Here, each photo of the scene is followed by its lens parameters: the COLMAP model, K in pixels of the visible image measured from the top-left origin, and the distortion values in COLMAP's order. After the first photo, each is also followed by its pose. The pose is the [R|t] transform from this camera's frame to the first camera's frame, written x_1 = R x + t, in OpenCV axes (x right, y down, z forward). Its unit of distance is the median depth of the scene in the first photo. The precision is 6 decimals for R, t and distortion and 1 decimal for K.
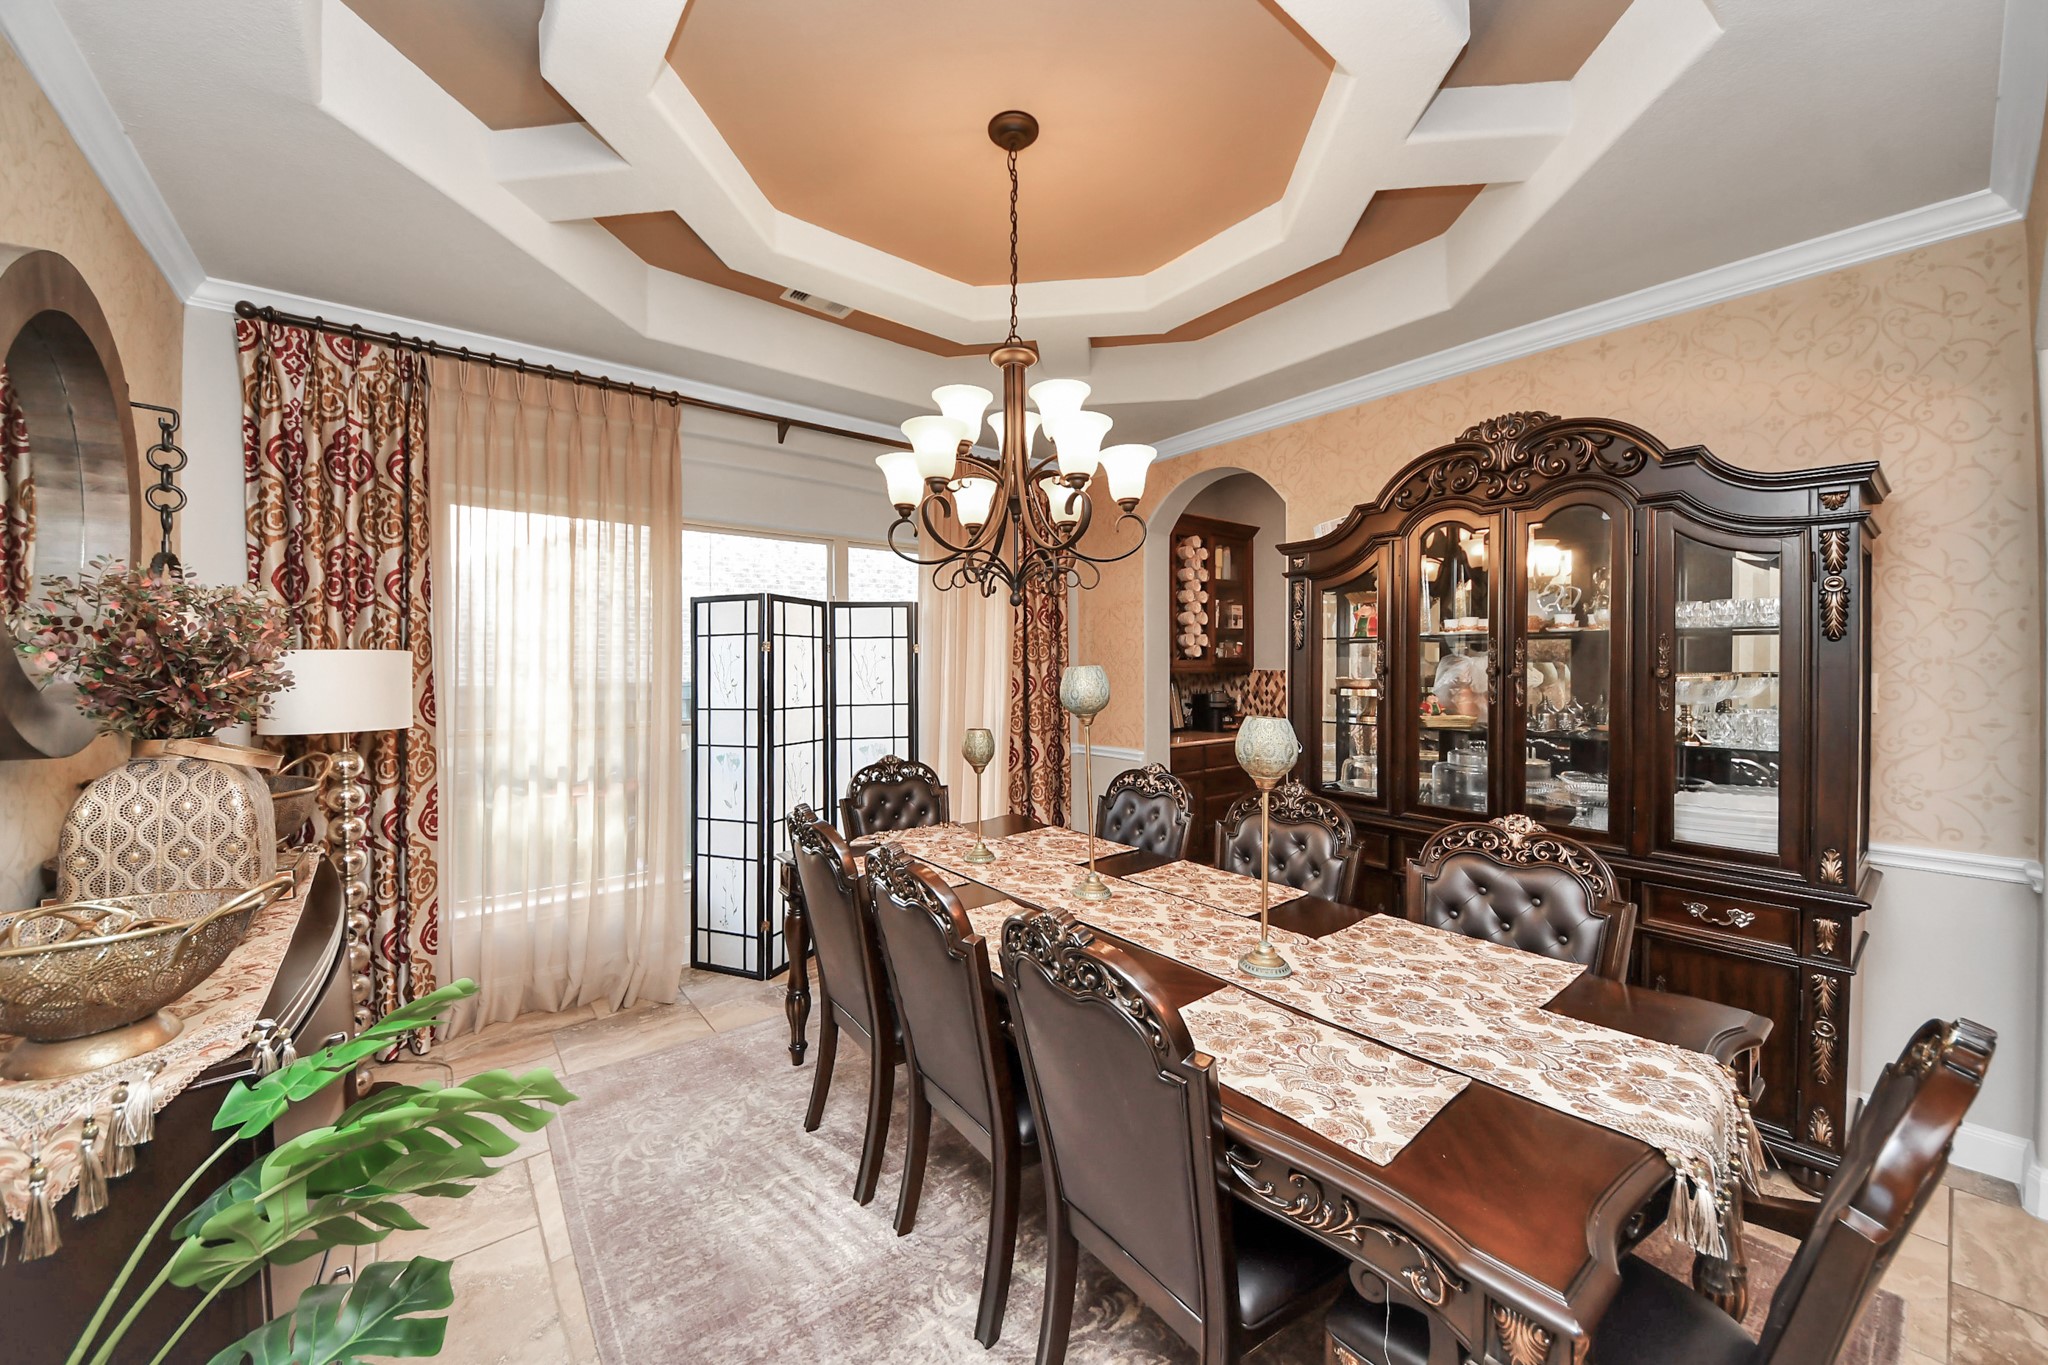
lens RADIAL K [[717.5, 0, 1025.0], [0, 717.5, 691.5], [0, 0, 1]] dist [0.015436, -0.011475]
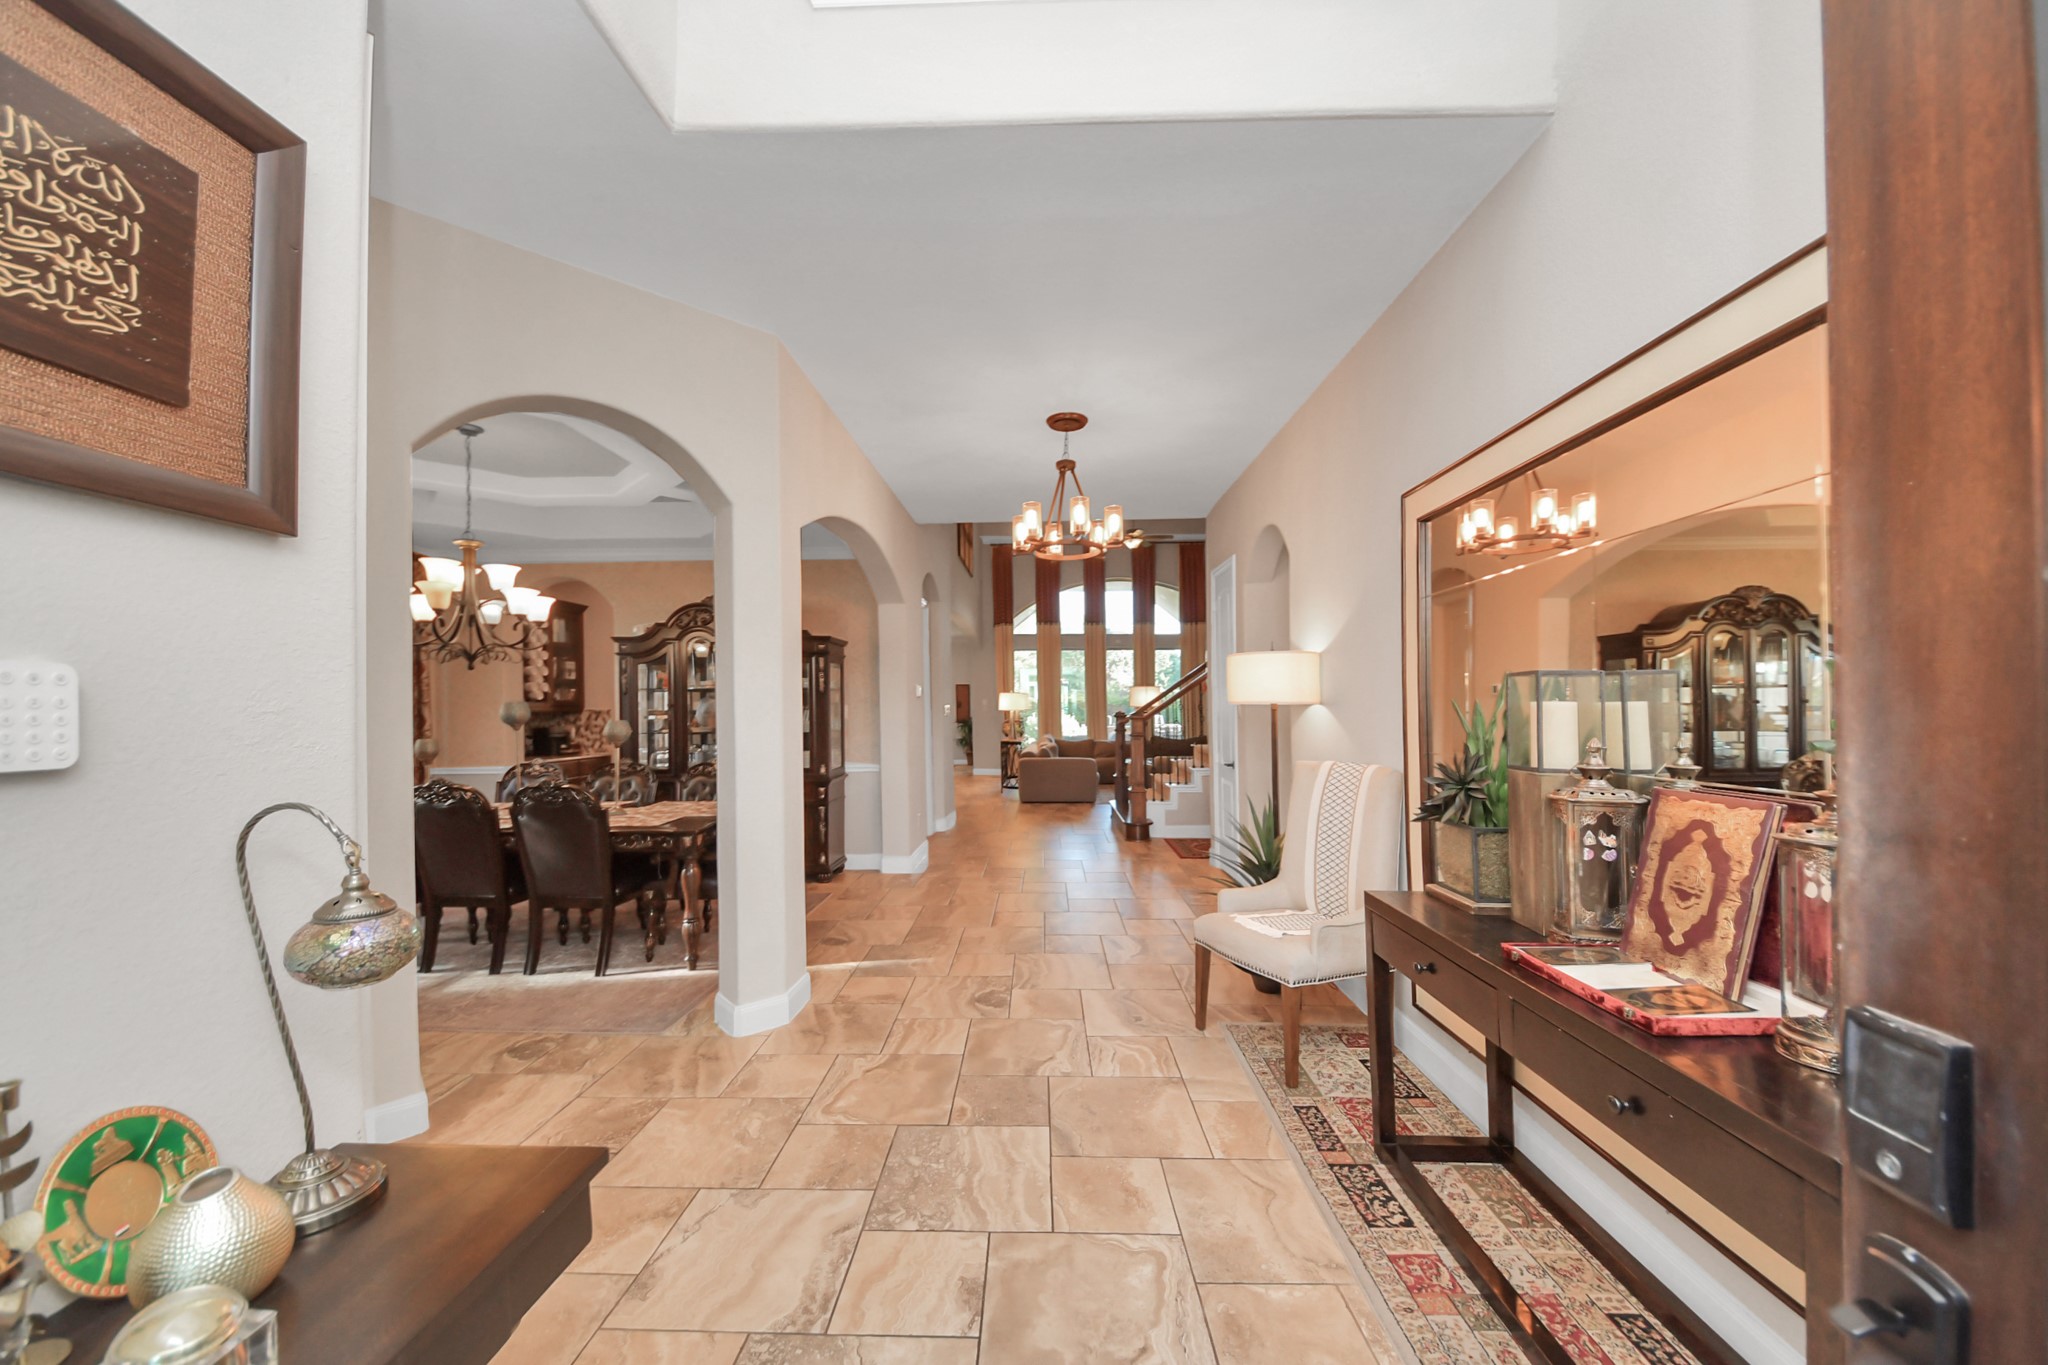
lens RADIAL K [[717.5, 0, 1025.0], [0, 717.5, 691.5], [0, 0, 1]] dist [0.015436, -0.011475]
pose [[0.632206, 0.014530, 0.774664, -0.231887], [0.035407, 0.998238, -0.047619, 0.032985], [-0.773991, 0.057534, 0.630578, -0.553858]]
